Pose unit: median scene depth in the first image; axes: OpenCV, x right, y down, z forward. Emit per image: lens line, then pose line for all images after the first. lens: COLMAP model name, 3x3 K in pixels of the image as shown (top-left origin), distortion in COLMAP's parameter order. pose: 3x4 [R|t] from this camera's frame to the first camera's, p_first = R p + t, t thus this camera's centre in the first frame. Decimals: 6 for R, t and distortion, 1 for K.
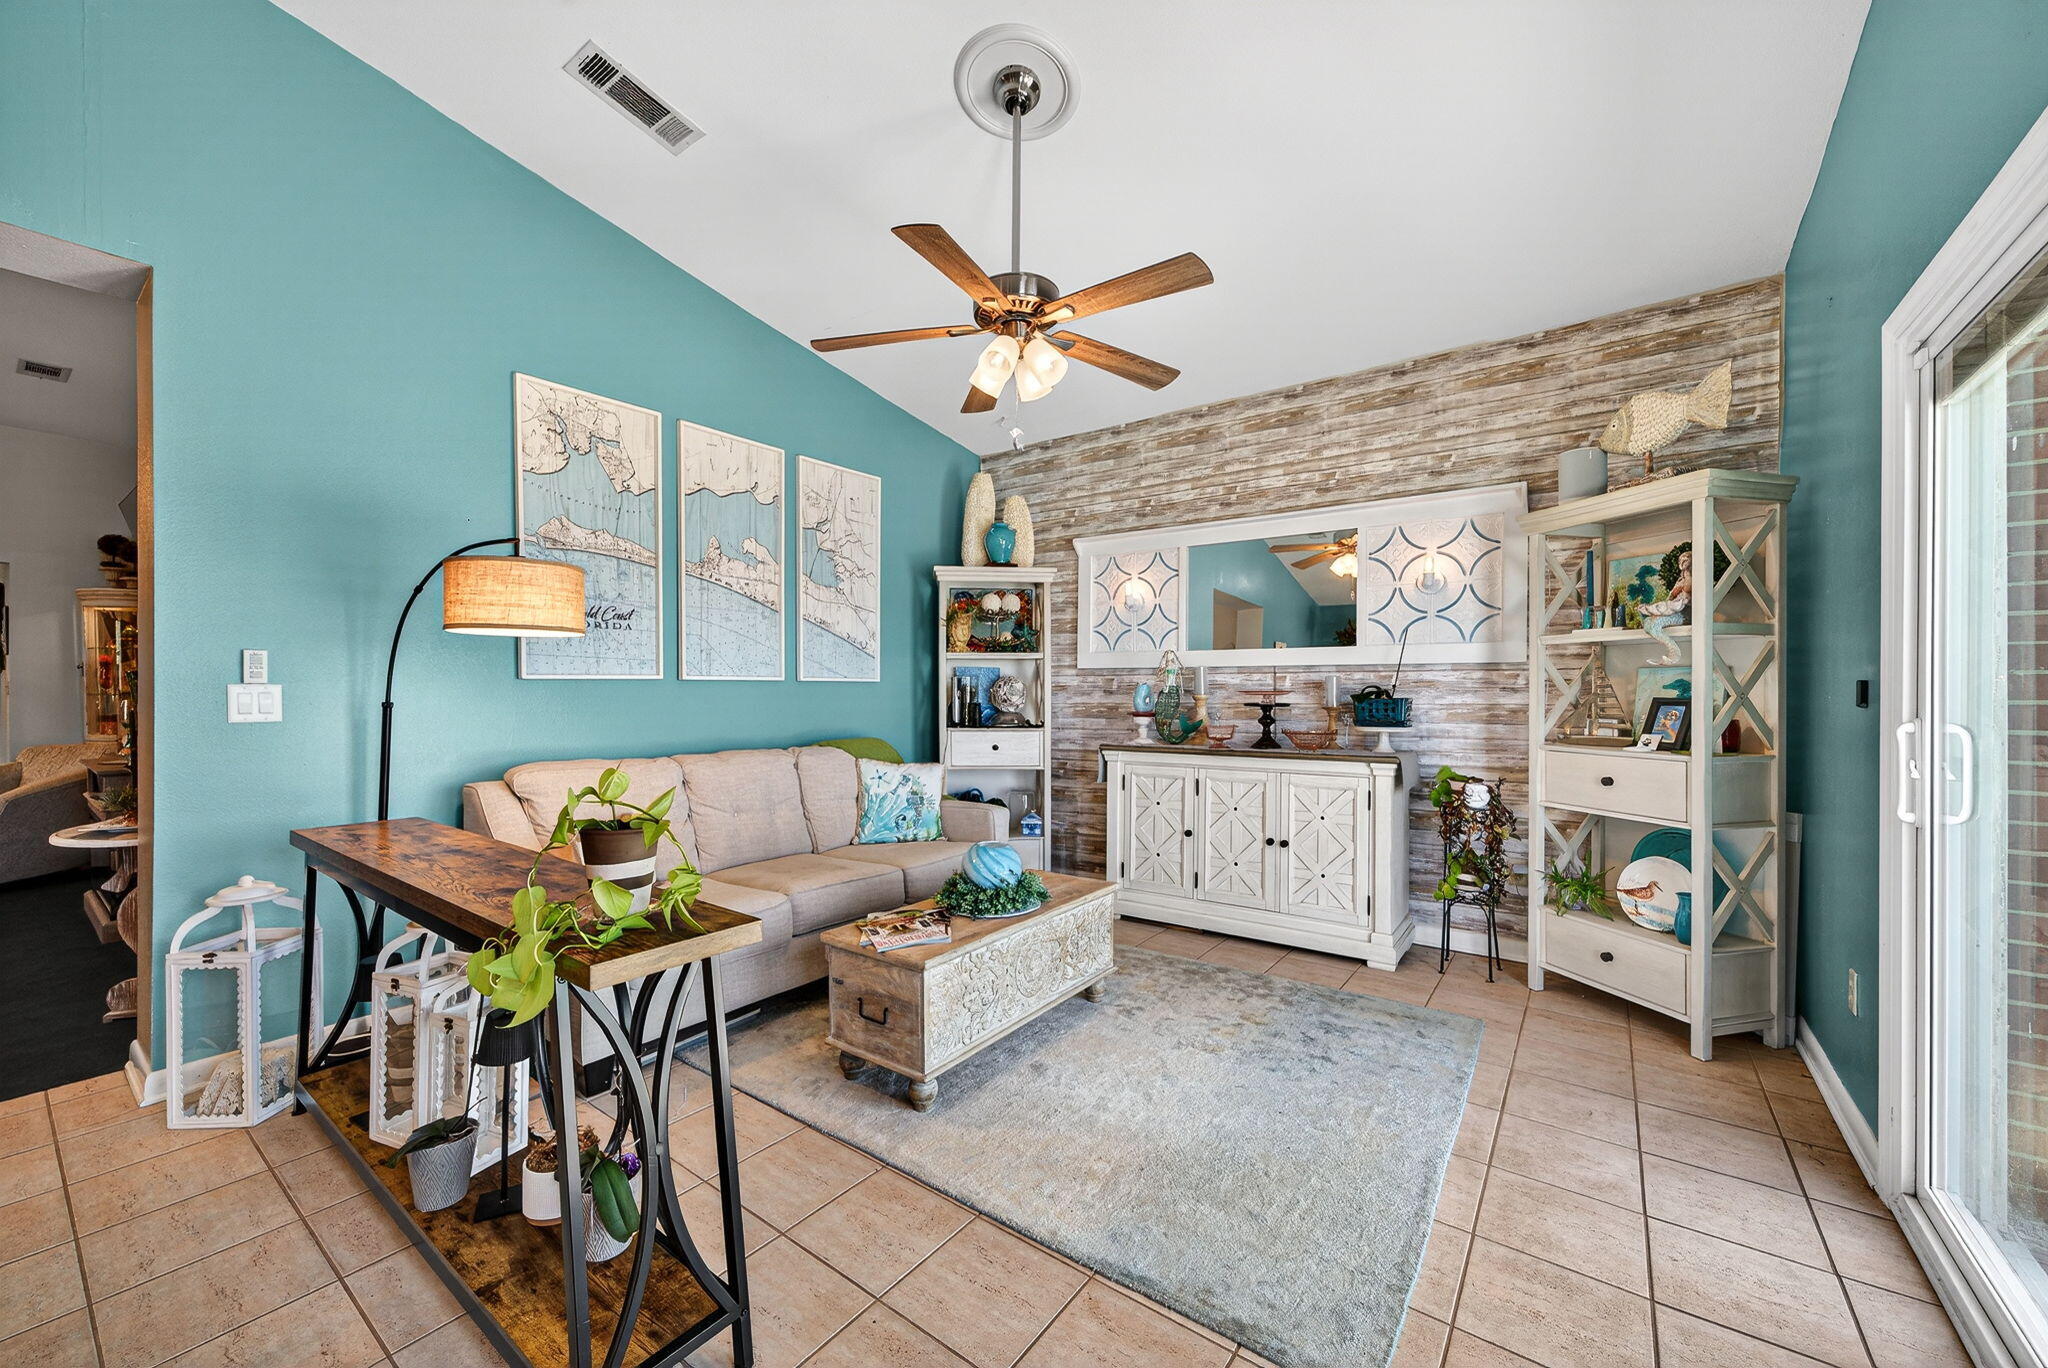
lens RADIAL K [[789.0, 0, 1024.0], [0, 789.0, 684.0], [0, 0, 1]] dist [-0.001846, -0.000006]
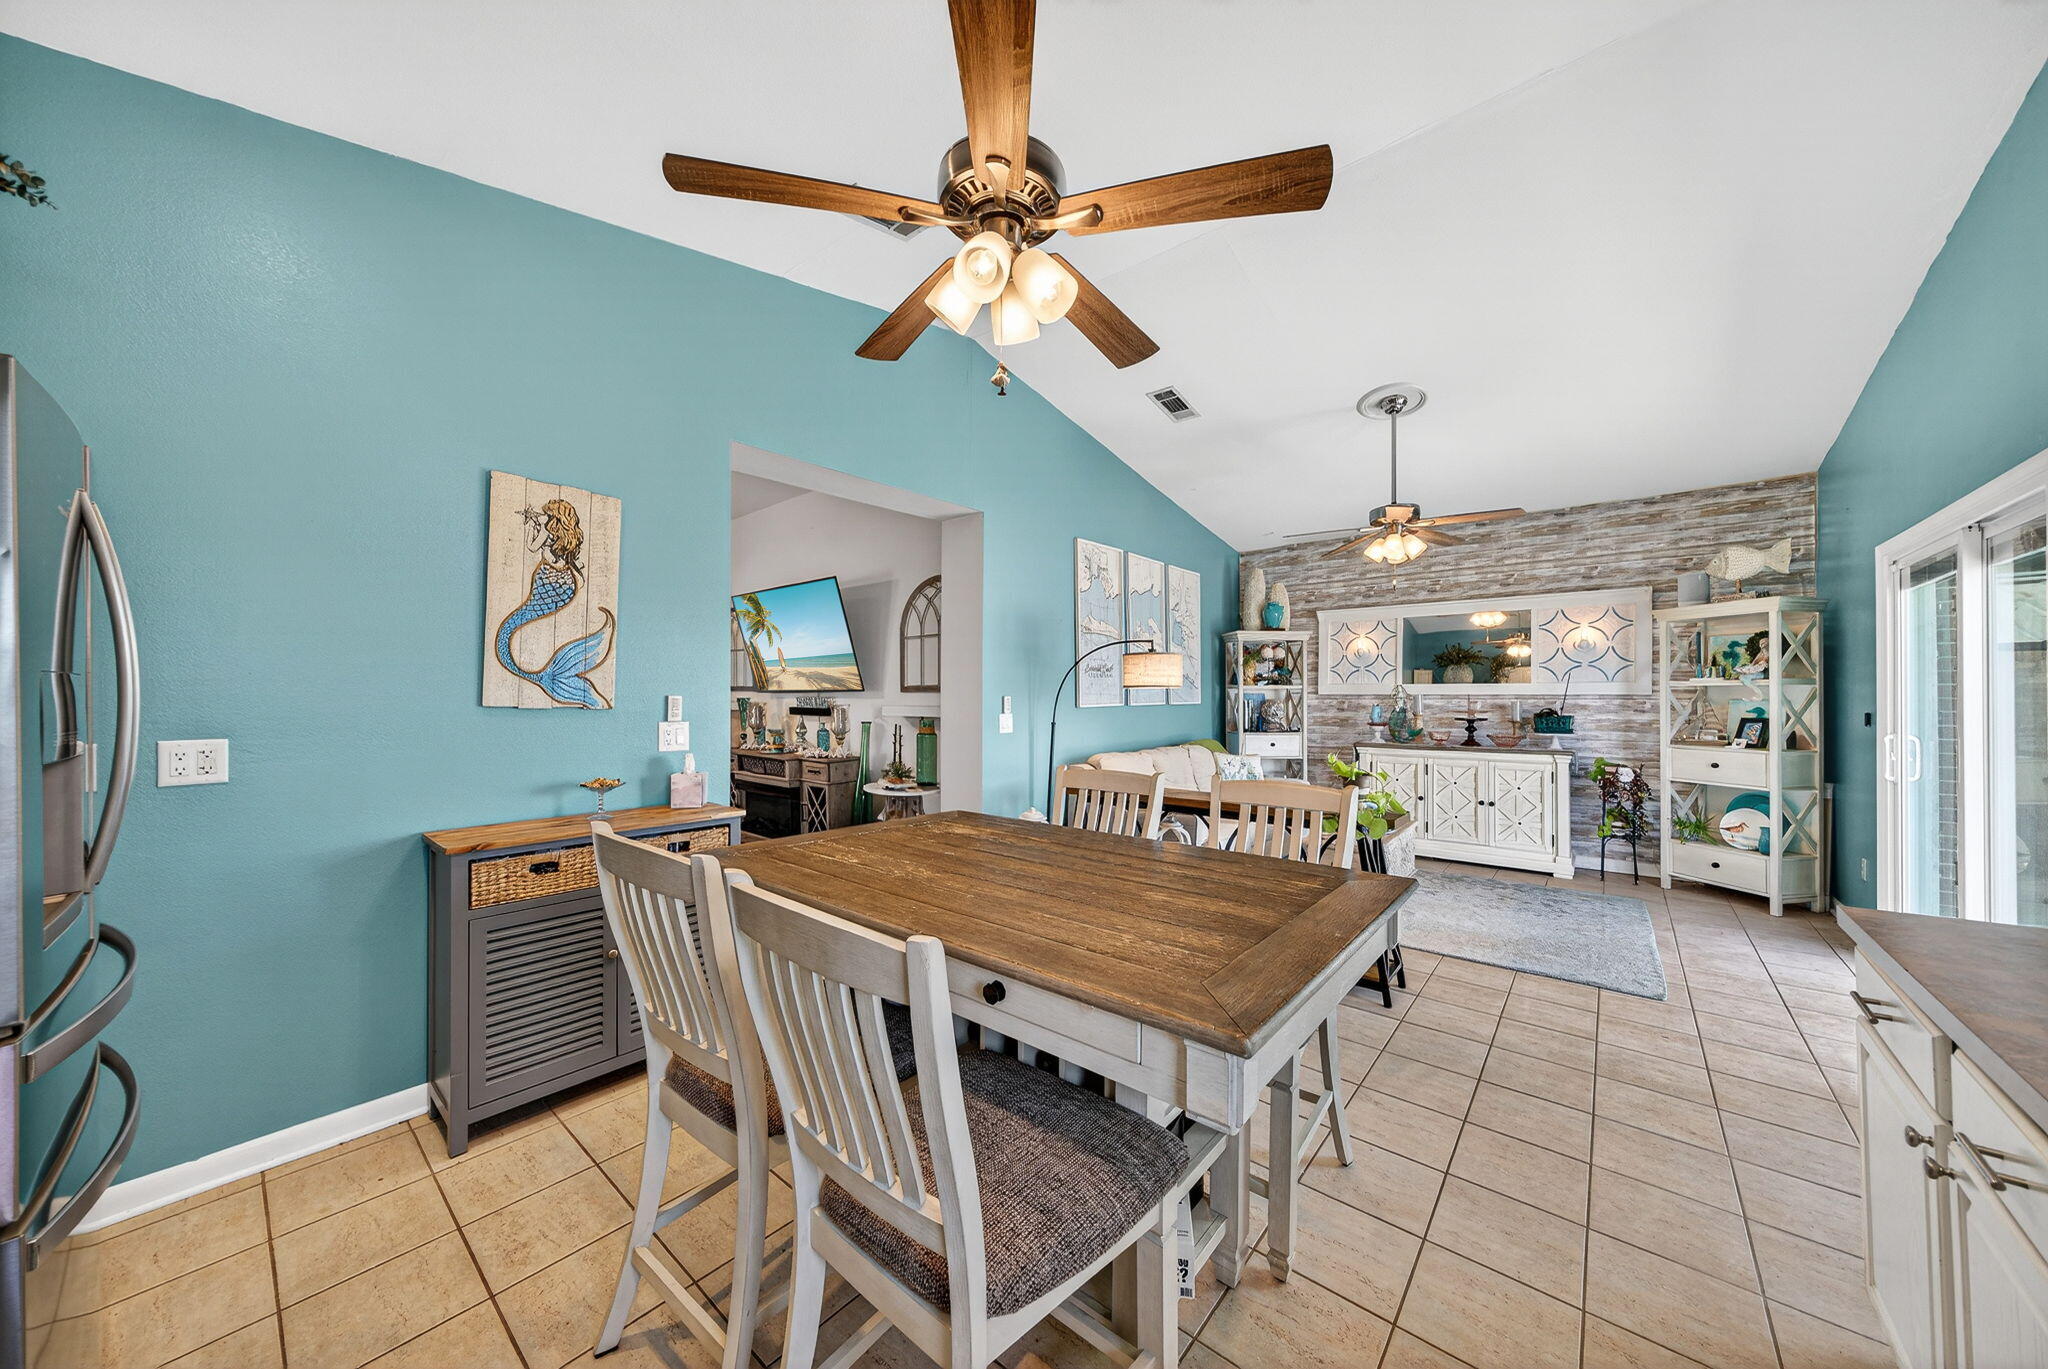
lens RADIAL K [[697.1, 0, 1024.0], [0, 697.1, 684.5], [0, 0, 1]] dist [0.010780, -0.007434]
pose [[0.997943, -0.001660, -0.064082, -0.609571], [0.001055, 0.999954, -0.009484, -0.038383], [0.064094, 0.009397, 0.997900, -0.574391]]
